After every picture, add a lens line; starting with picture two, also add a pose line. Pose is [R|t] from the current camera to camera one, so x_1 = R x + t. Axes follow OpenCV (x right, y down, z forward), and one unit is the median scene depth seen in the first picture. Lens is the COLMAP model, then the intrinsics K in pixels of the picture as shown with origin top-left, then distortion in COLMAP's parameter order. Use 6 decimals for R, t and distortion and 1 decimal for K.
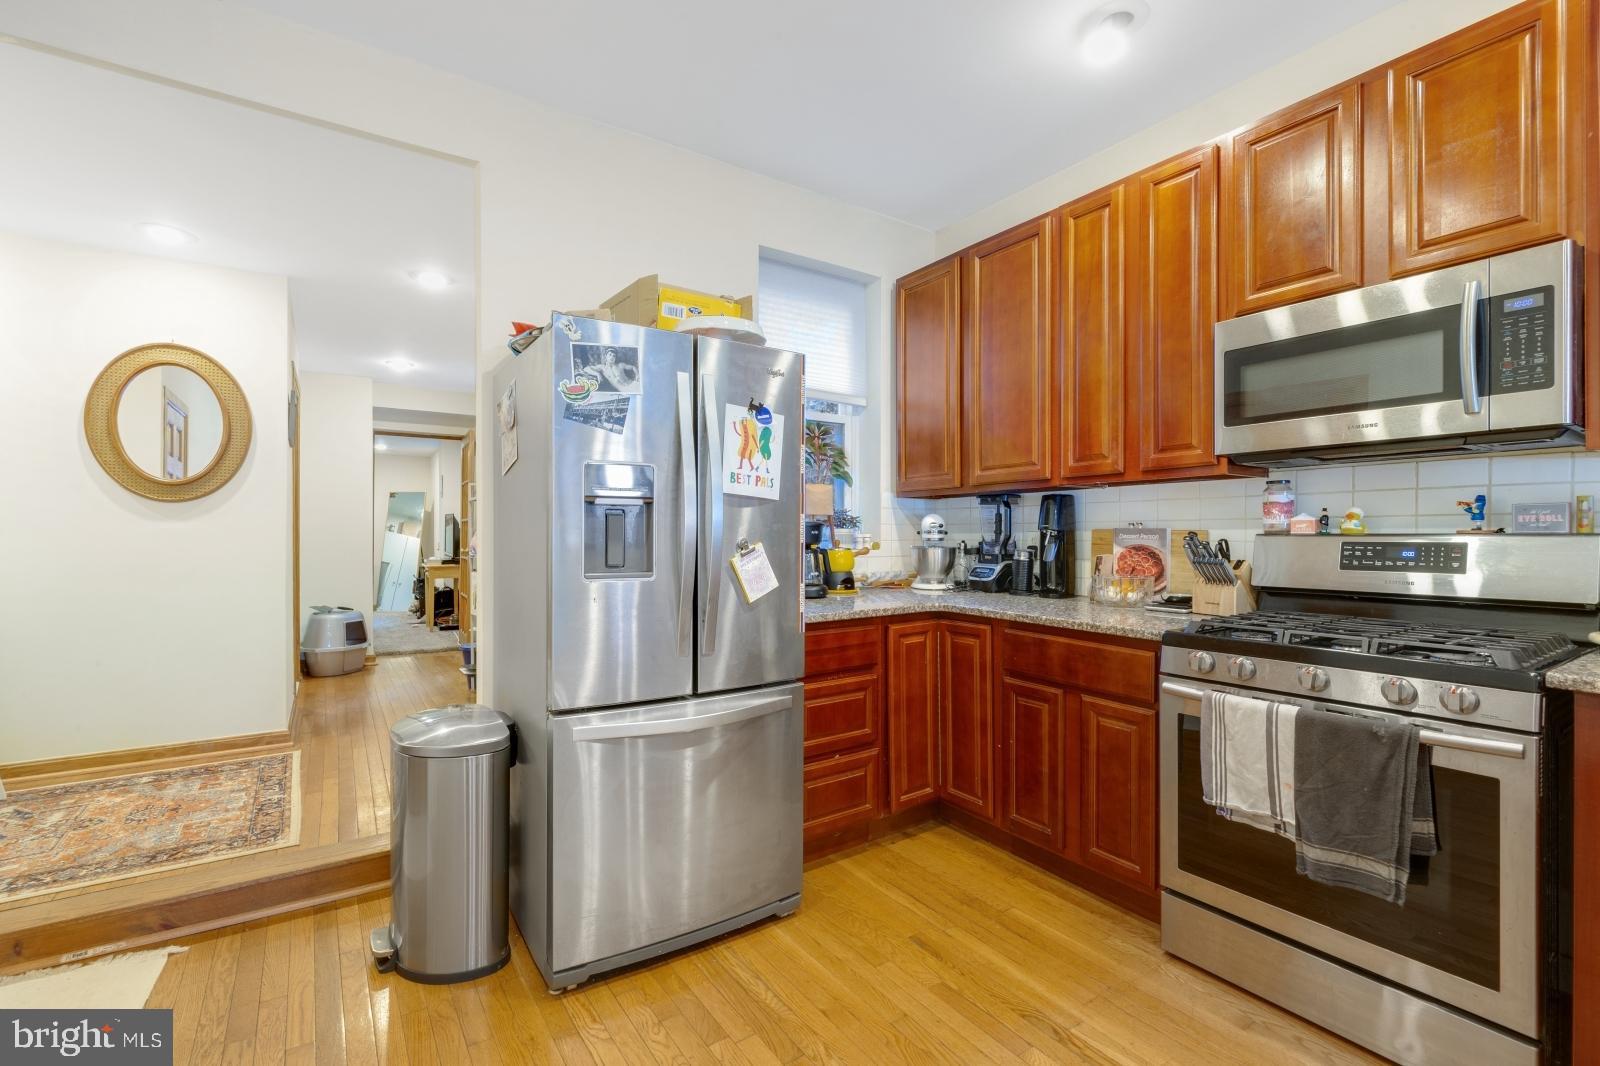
lens RADIAL K [[732.0, 0, 807.8], [0, 732.0, 541.0], [0, 0, 1]] dist [0.005727, -0.001075]
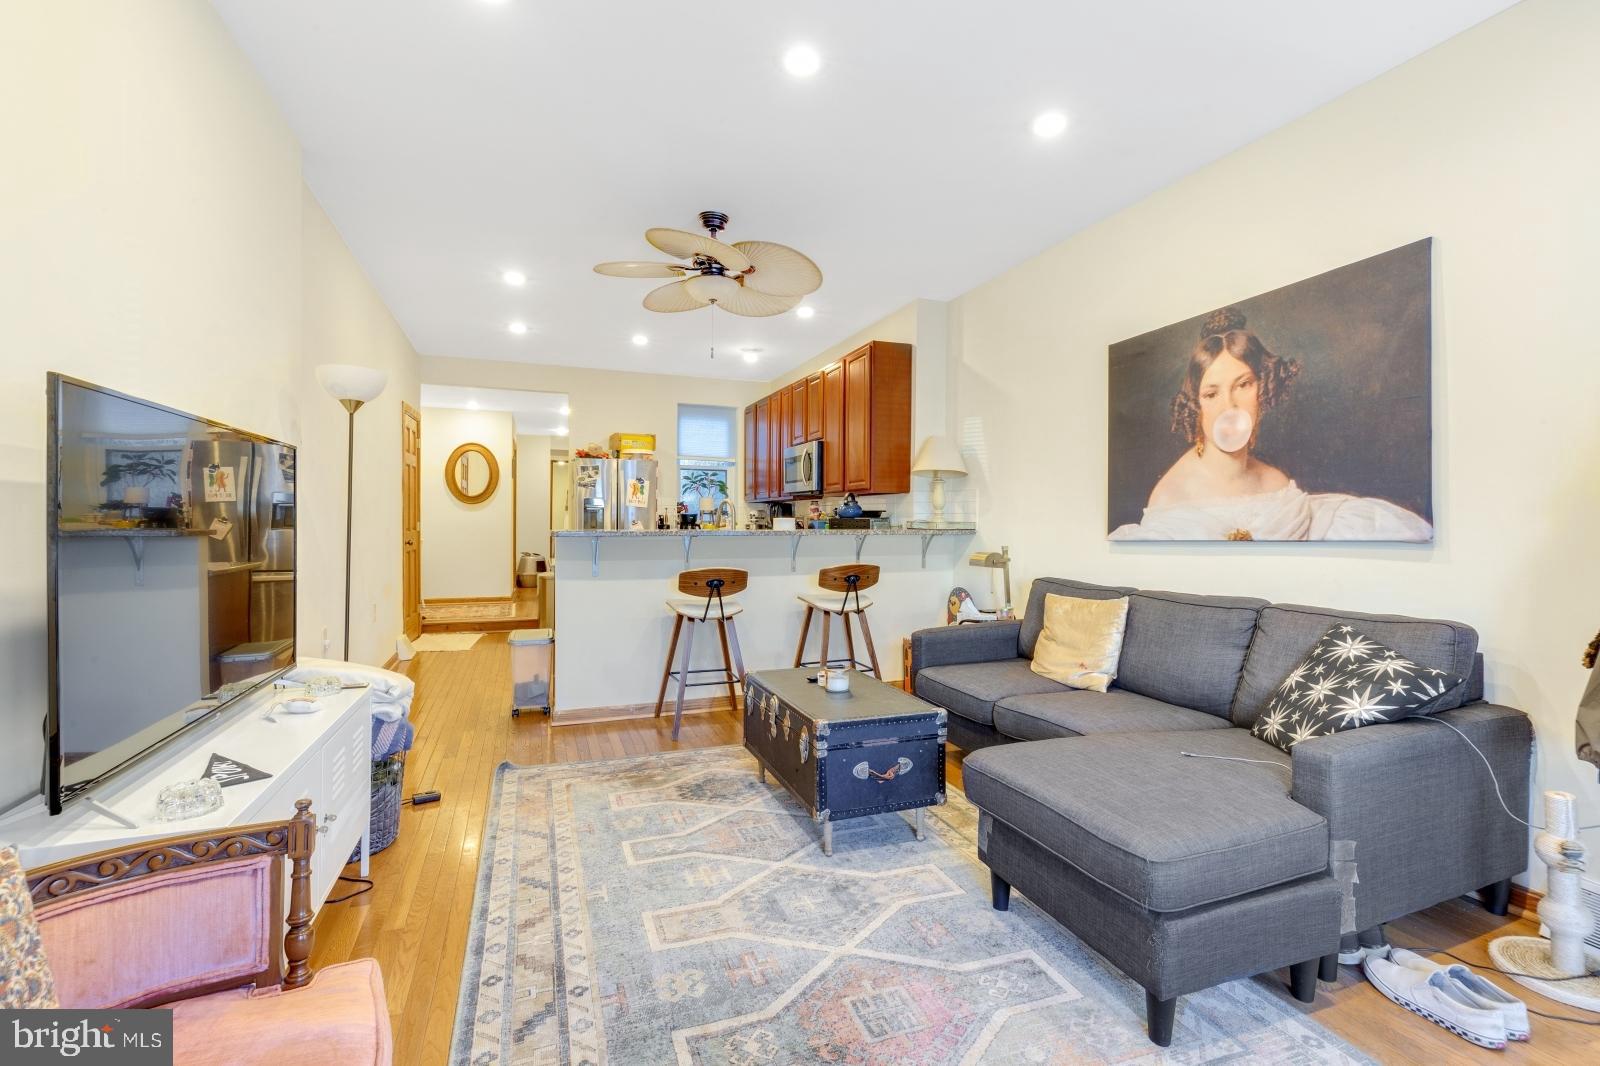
lens RADIAL K [[732.0, 0, 796.1], [0, 732.0, 517.9], [0, 0, 1]] dist [0.005727, -0.001075]
pose [[0.970166, 0.004696, -0.242395, 1.337270], [-0.006532, 0.999956, -0.006769, 0.005996], [0.242353, 0.008151, 0.970154, -1.898237]]
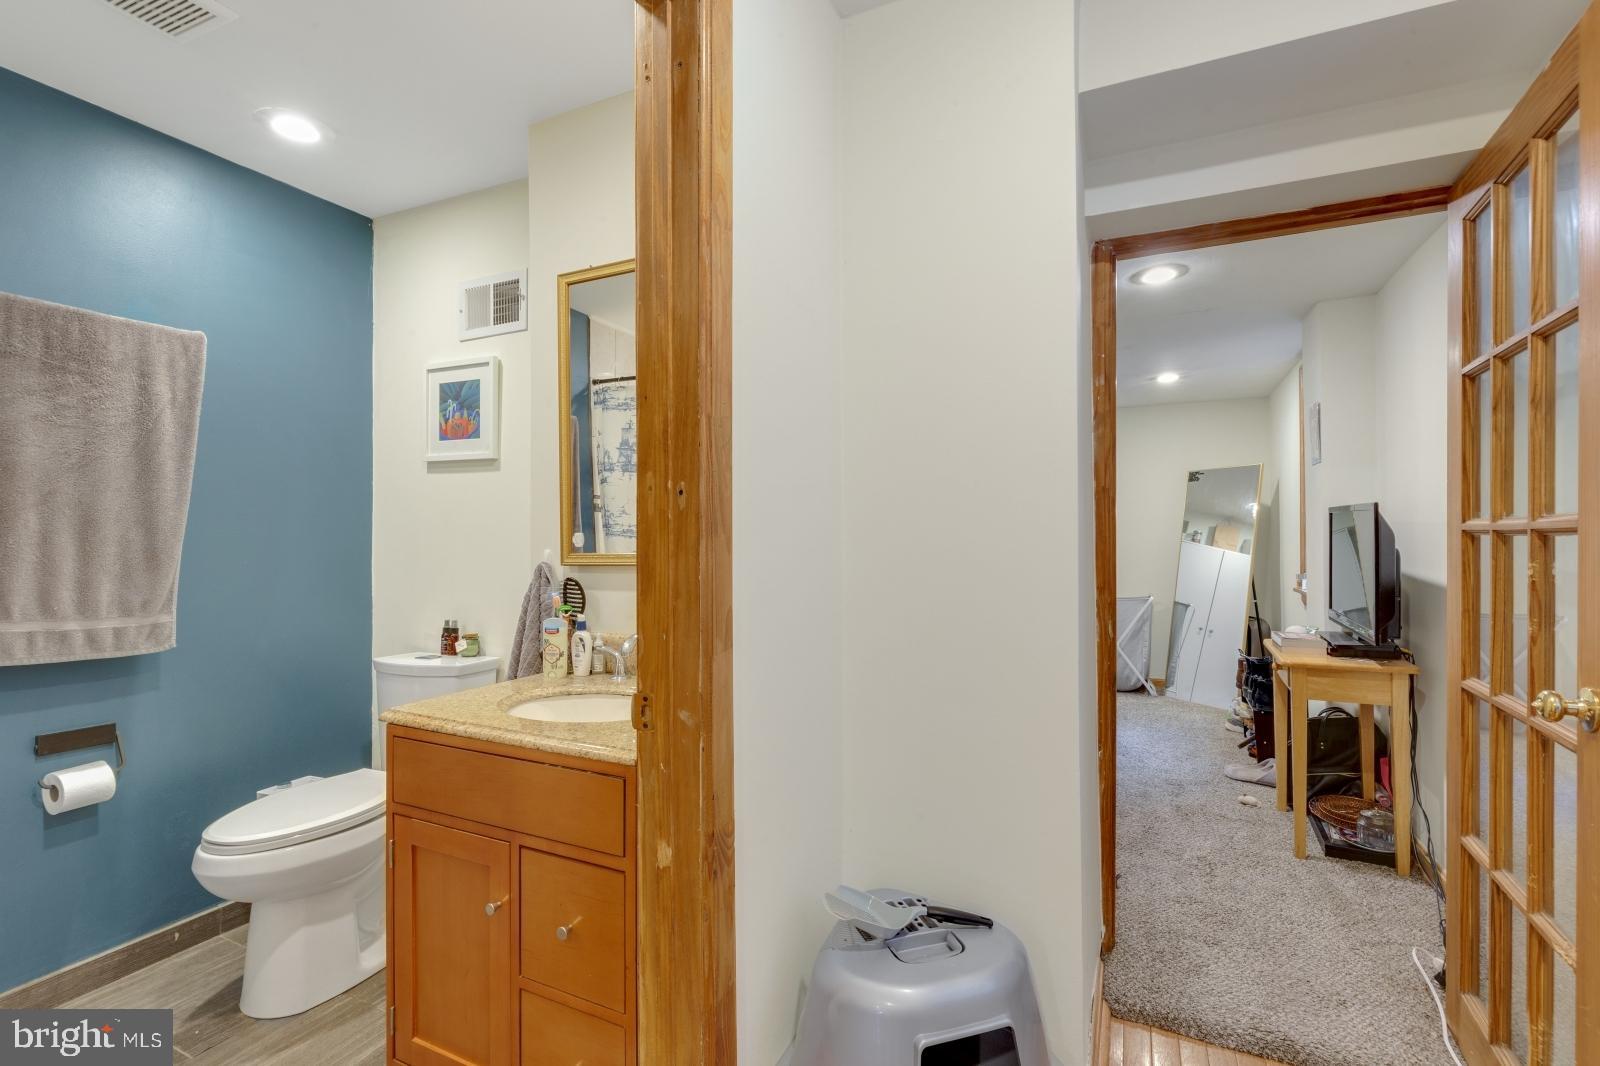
lens RADIAL K [[732.0, 0, 793.5], [0, 732.0, 534.4], [0, 0, 1]] dist [0.005727, -0.001075]
pose [[0.516627, -0.005839, -0.856191, -1.174387], [-0.000593, 0.999974, -0.007177, -0.075321], [0.856210, 0.004215, 0.516610, 2.137011]]
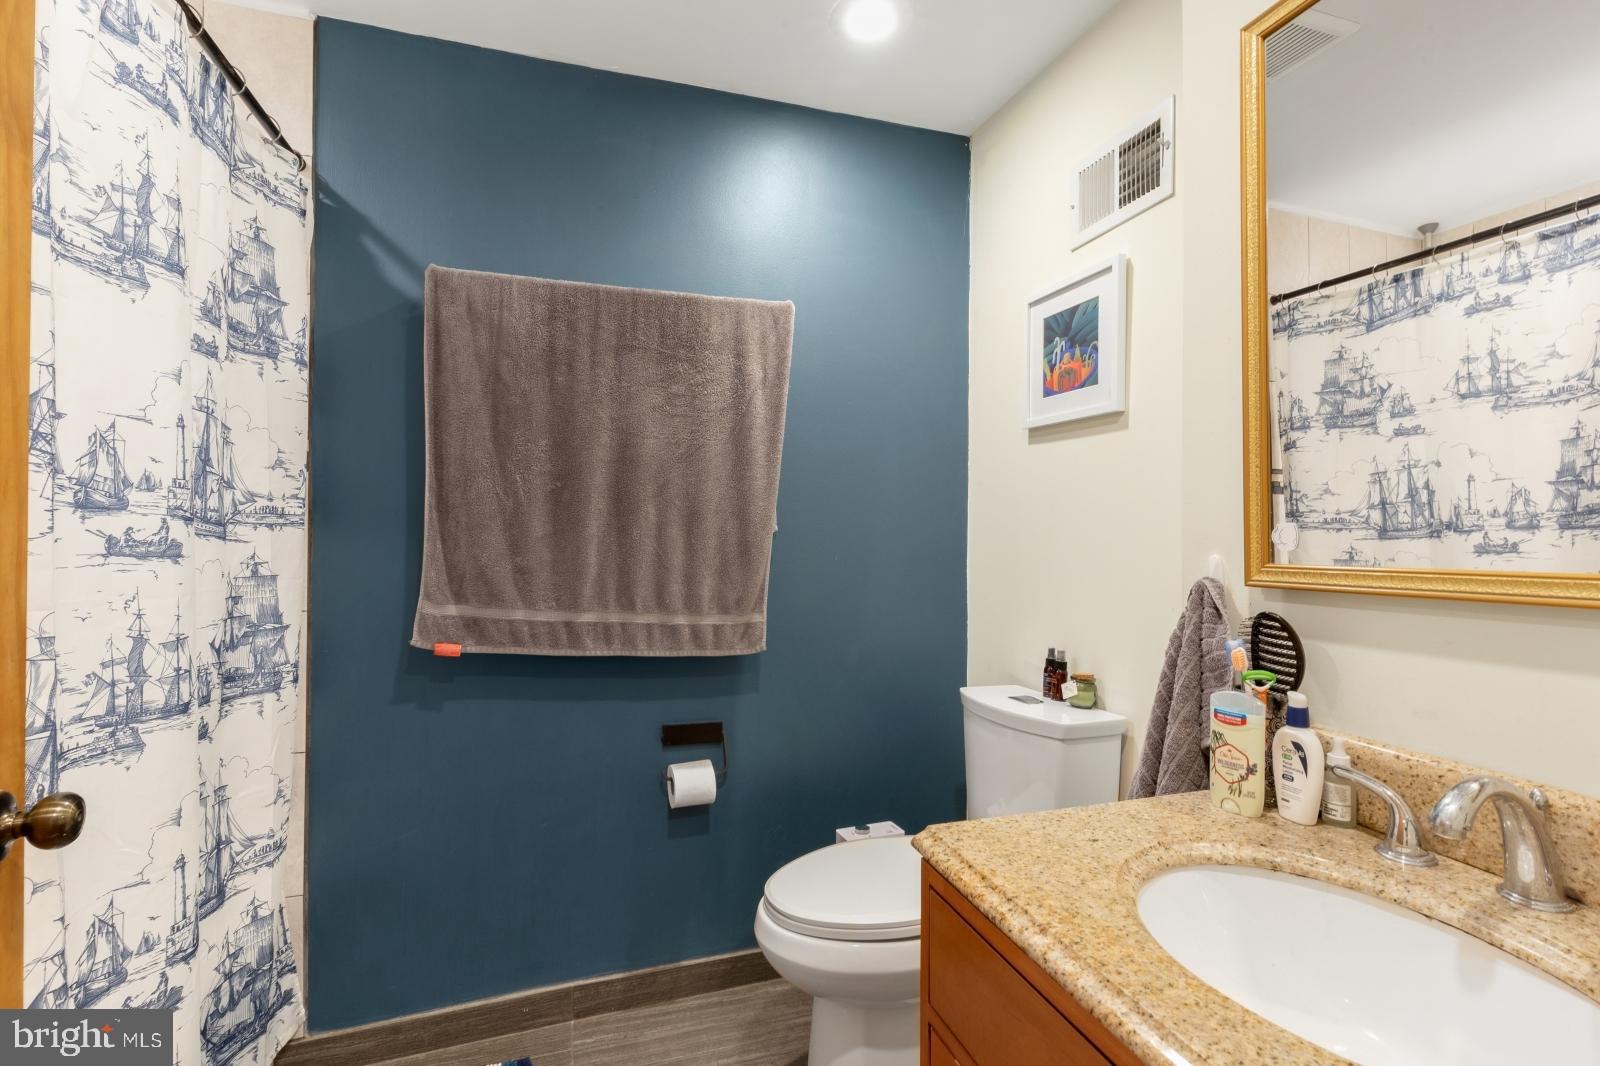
lens RADIAL K [[732.0, 0, 798.1], [0, 732.0, 528.6], [0, 0, 1]] dist [0.005727, -0.001075]
pose [[-0.262576, -0.003821, -0.964904, -1.298995], [-0.006745, 0.999975, -0.002125, -0.075978], [0.964888, 0.005950, -0.262596, 2.158559]]
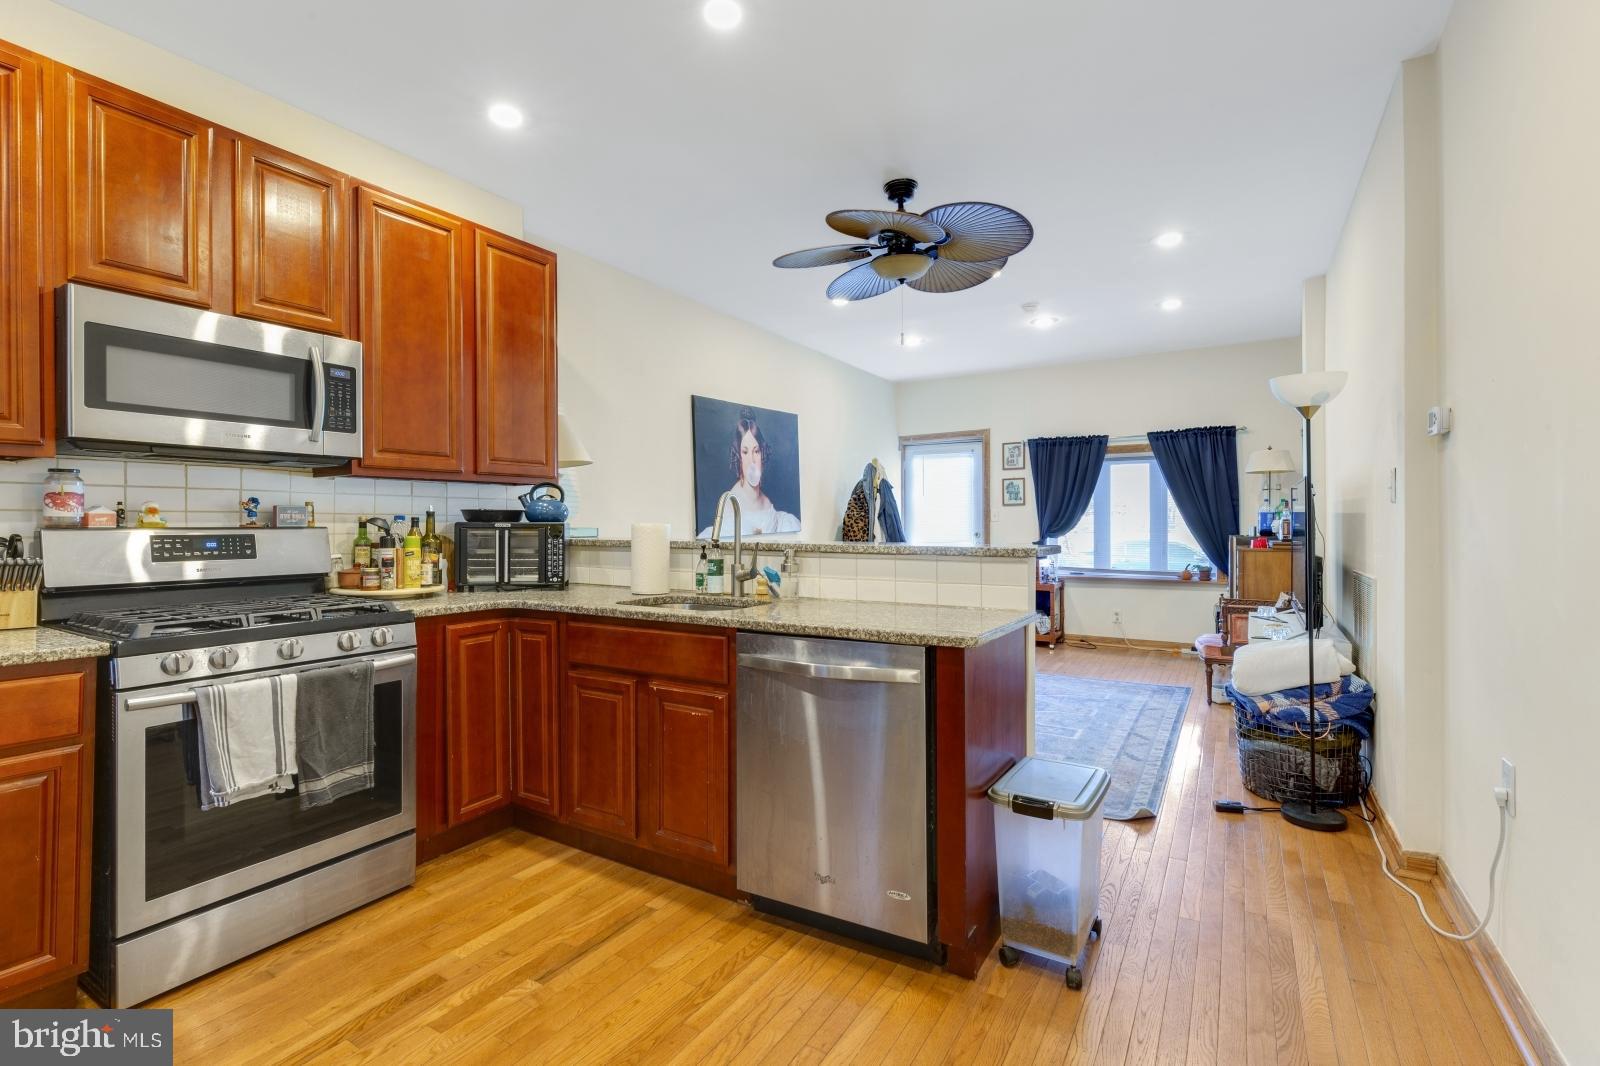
lens RADIAL K [[732.0, 0, 796.2], [0, 732.0, 528.1], [0, 0, 1]] dist [0.005727, -0.001075]
pose [[-0.421929, -0.004925, 0.906615, -0.593946], [0.008500, 0.999920, 0.009388, -0.010889], [-0.906589, 0.011668, -0.421854, 0.603219]]
